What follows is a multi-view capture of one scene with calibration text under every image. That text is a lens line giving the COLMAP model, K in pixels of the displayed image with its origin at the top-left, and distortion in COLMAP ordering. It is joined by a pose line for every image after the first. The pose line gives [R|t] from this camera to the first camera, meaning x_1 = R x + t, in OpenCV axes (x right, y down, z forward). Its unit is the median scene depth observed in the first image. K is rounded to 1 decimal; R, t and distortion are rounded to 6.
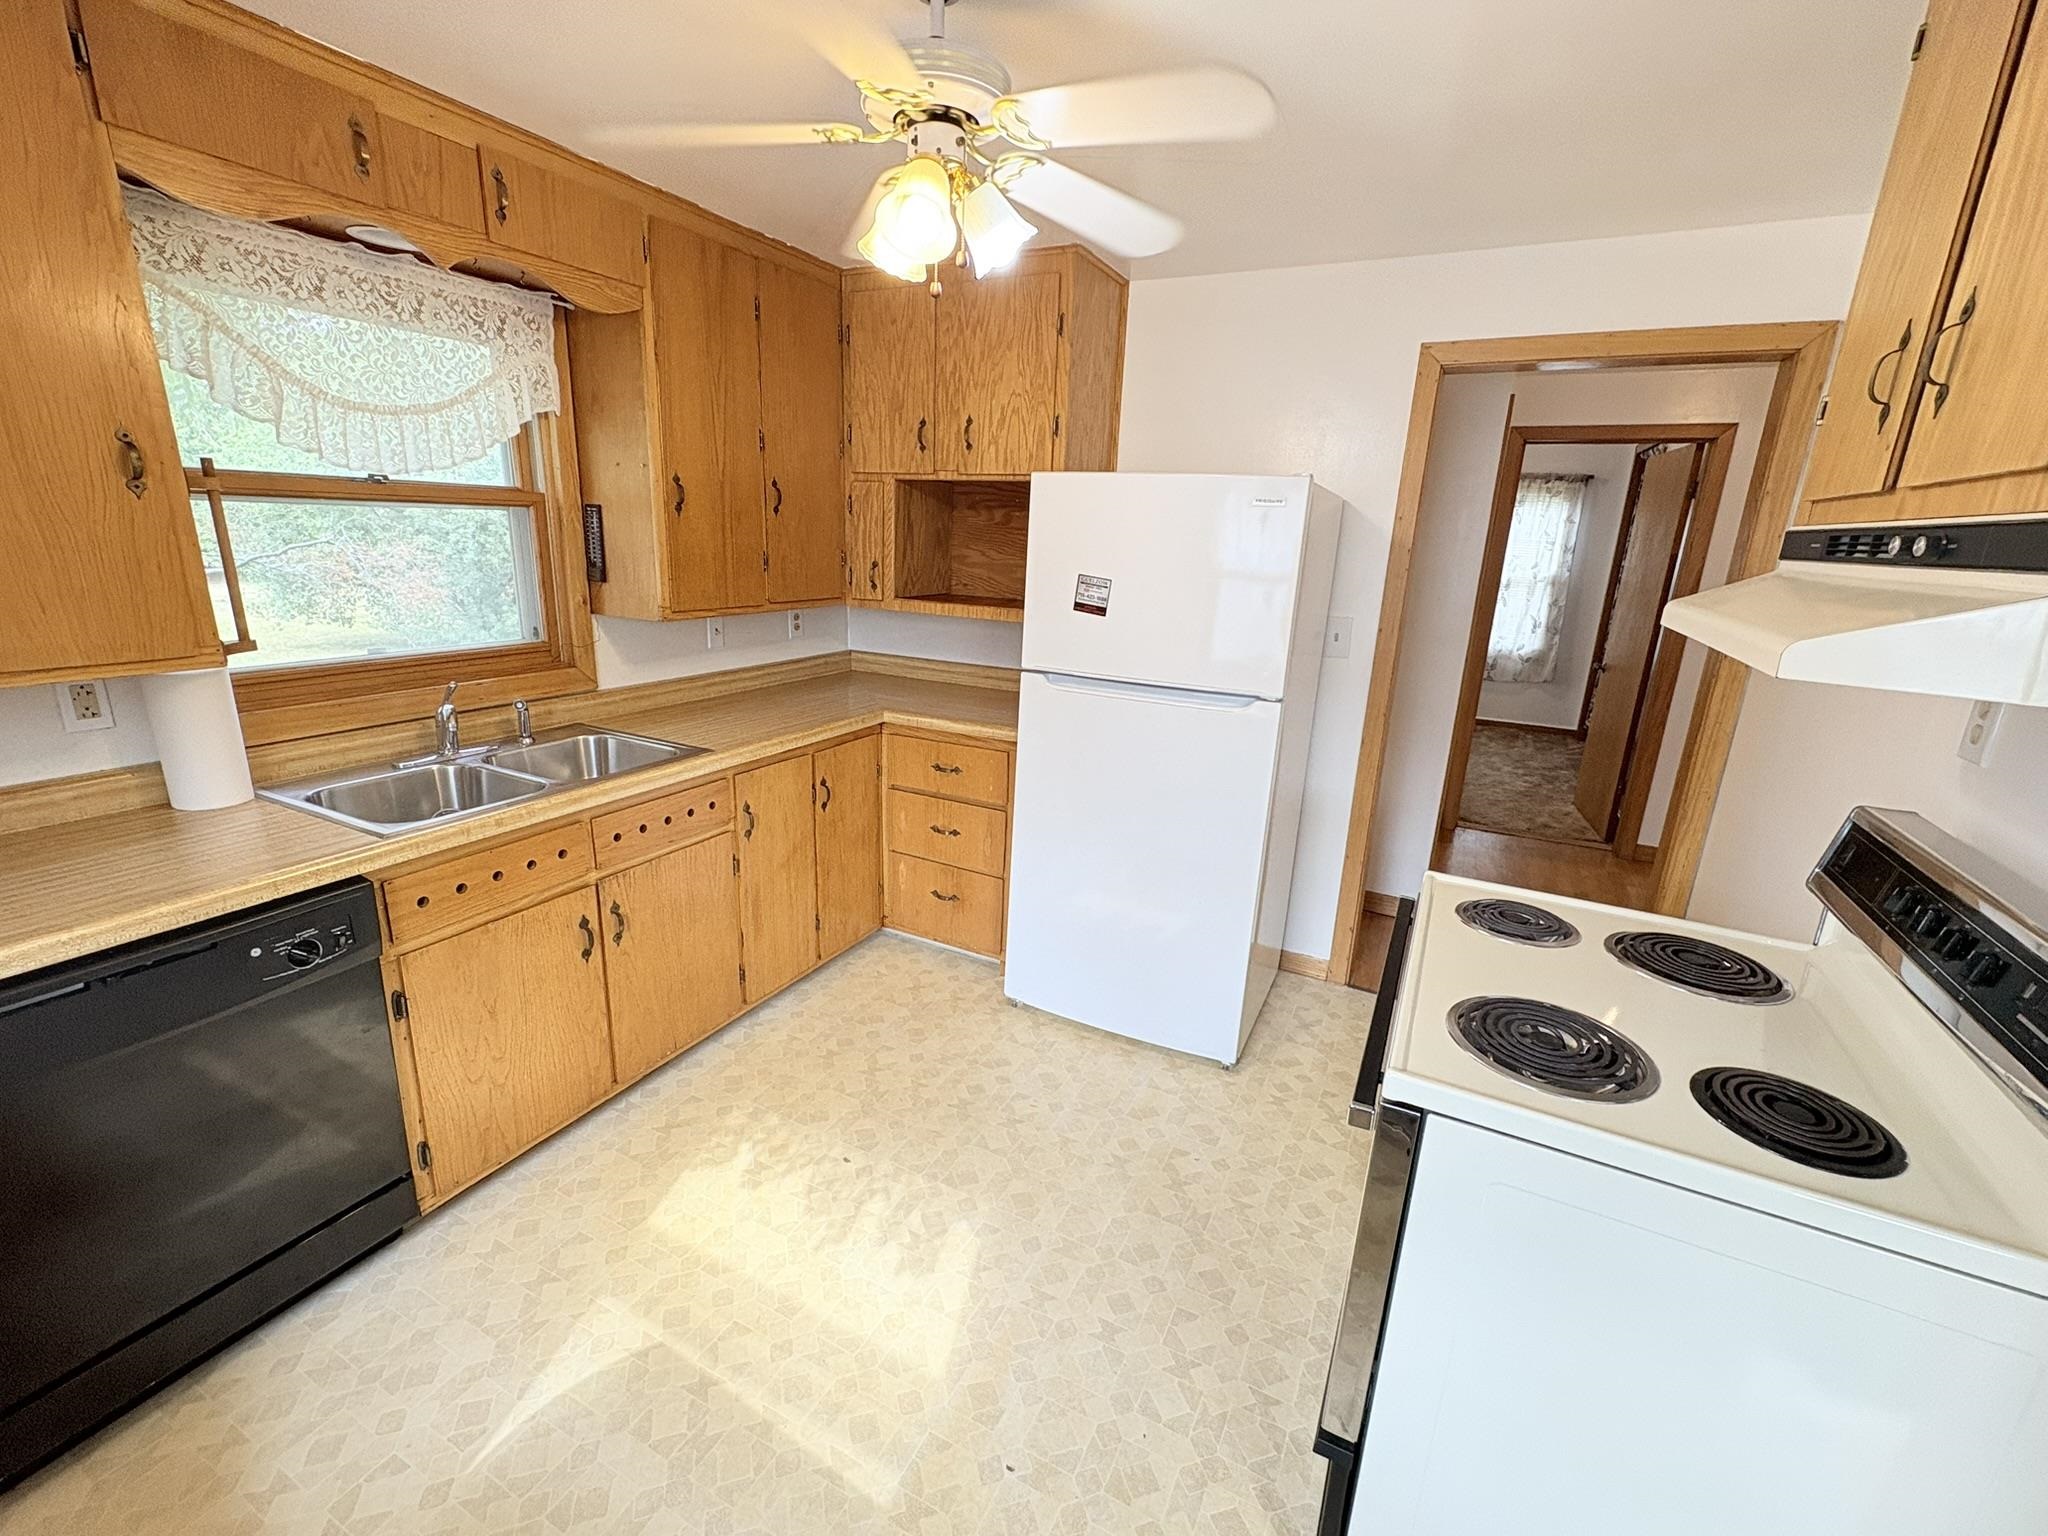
lens RADIAL K [[857.0, 0, 1021.5], [0, 857.0, 764.3], [0, 0, 1]] dist [-0.018167, 0.000062]
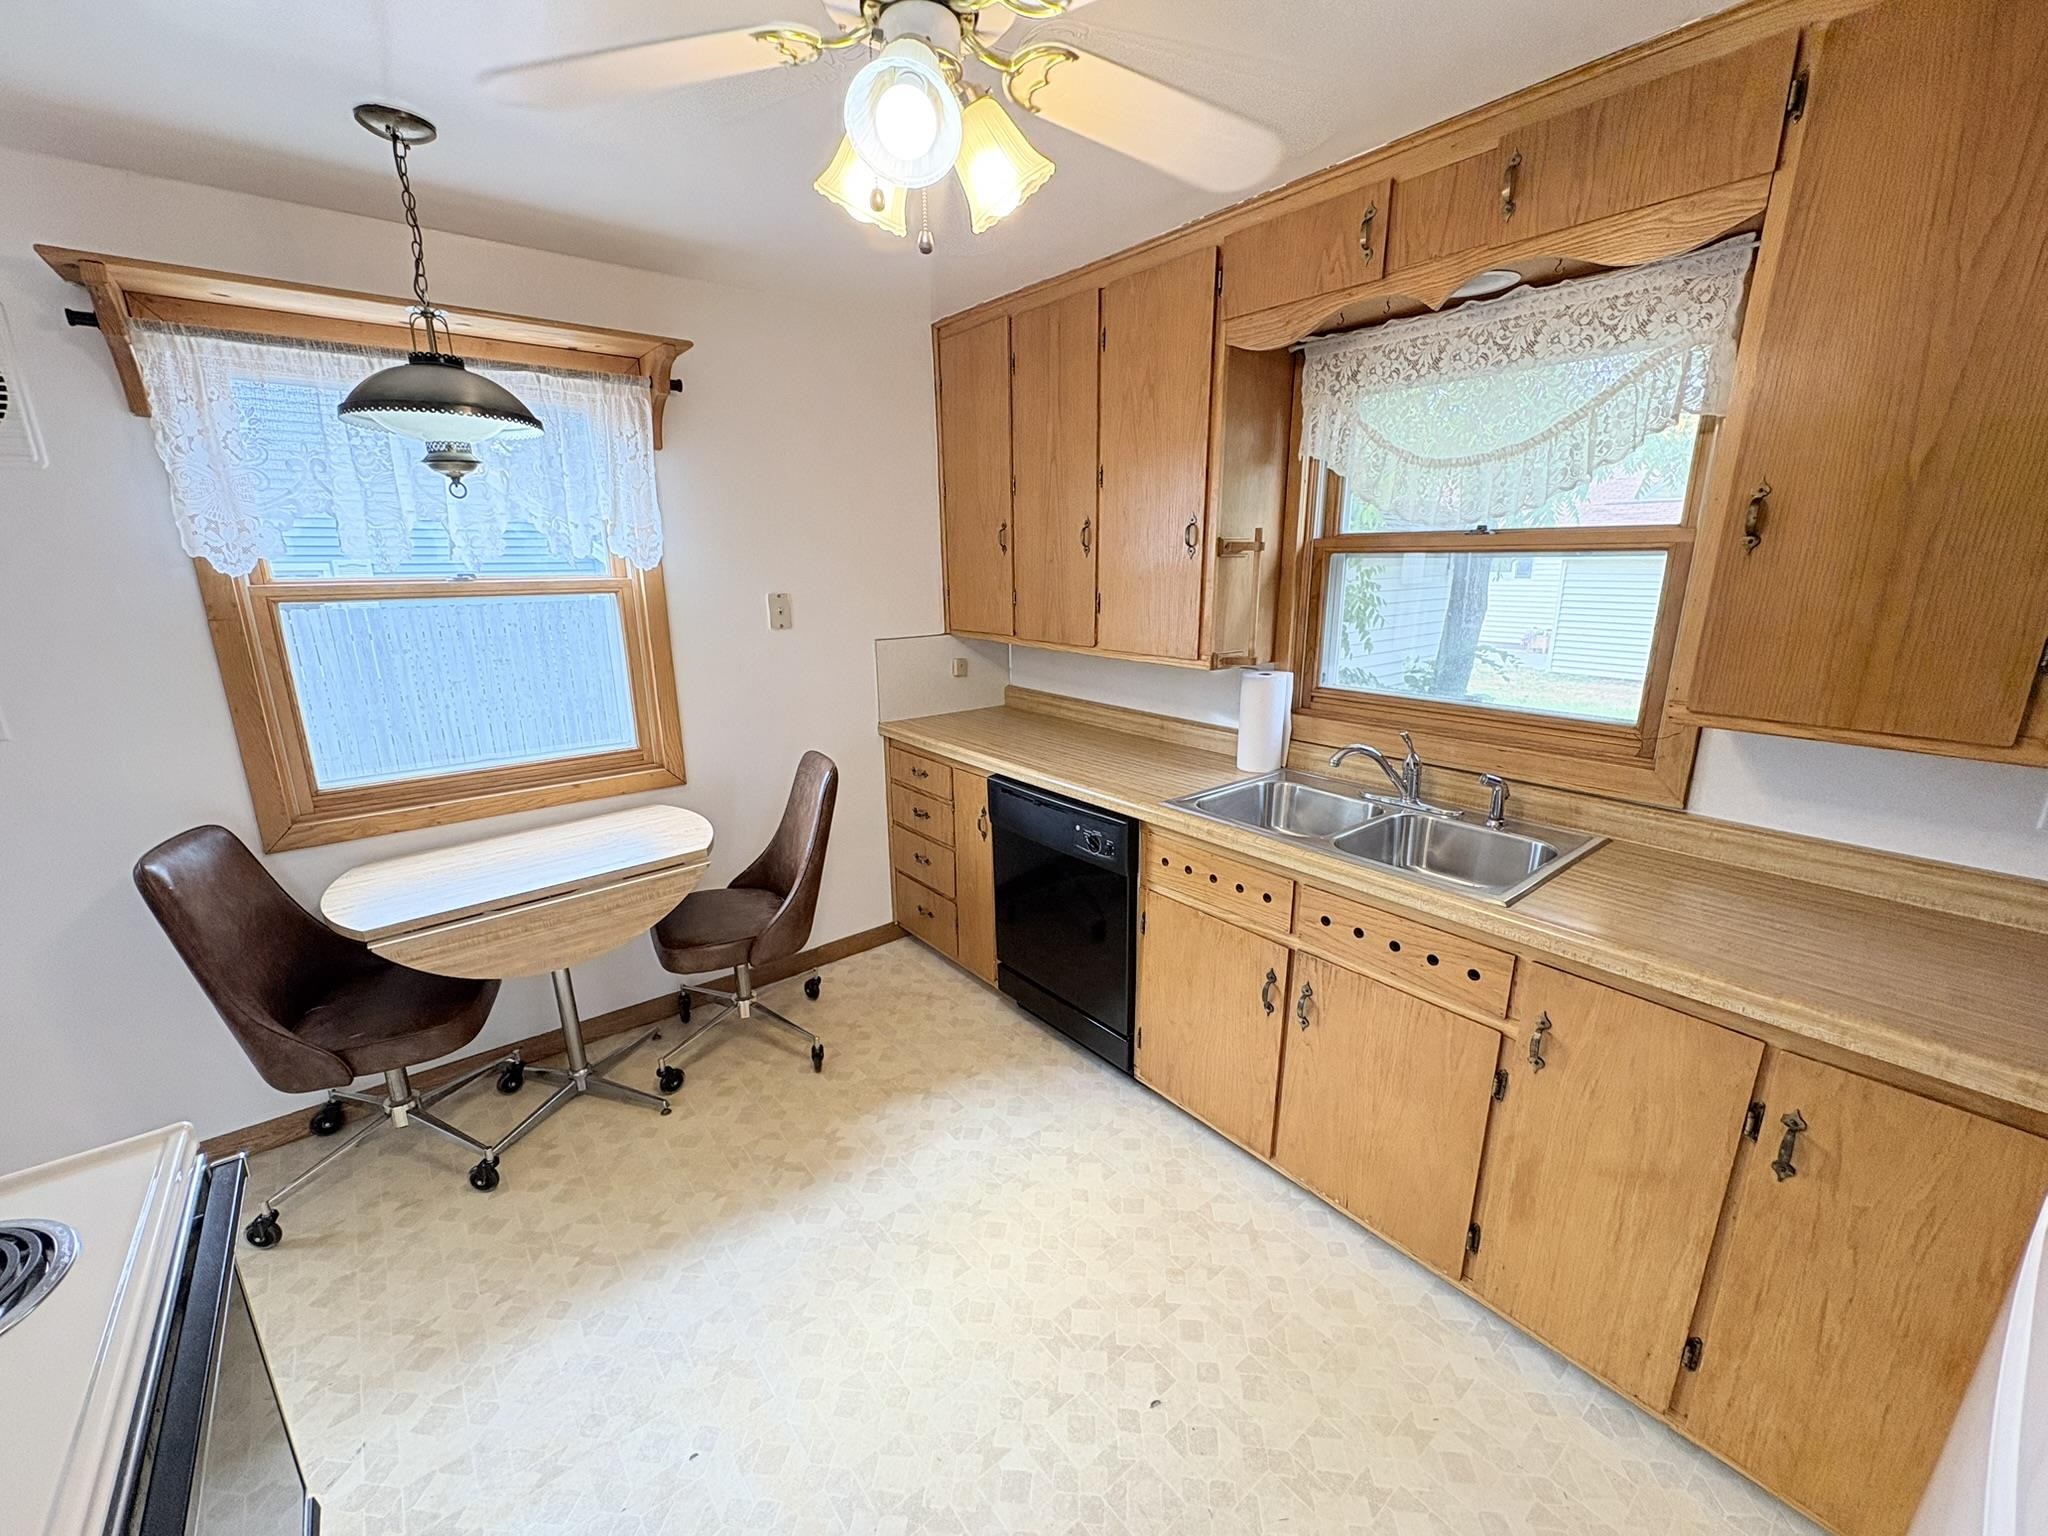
lens RADIAL K [[820.7, 0, 1009.7], [0, 820.7, 762.8], [0, 0, 1]] dist [-0.001304, -0.000152]
pose [[-0.414293, 0.185600, -0.891018, 0.379198], [-0.246543, 0.919499, 0.306167, -0.237986], [0.876115, 0.346518, -0.335184, 0.913042]]
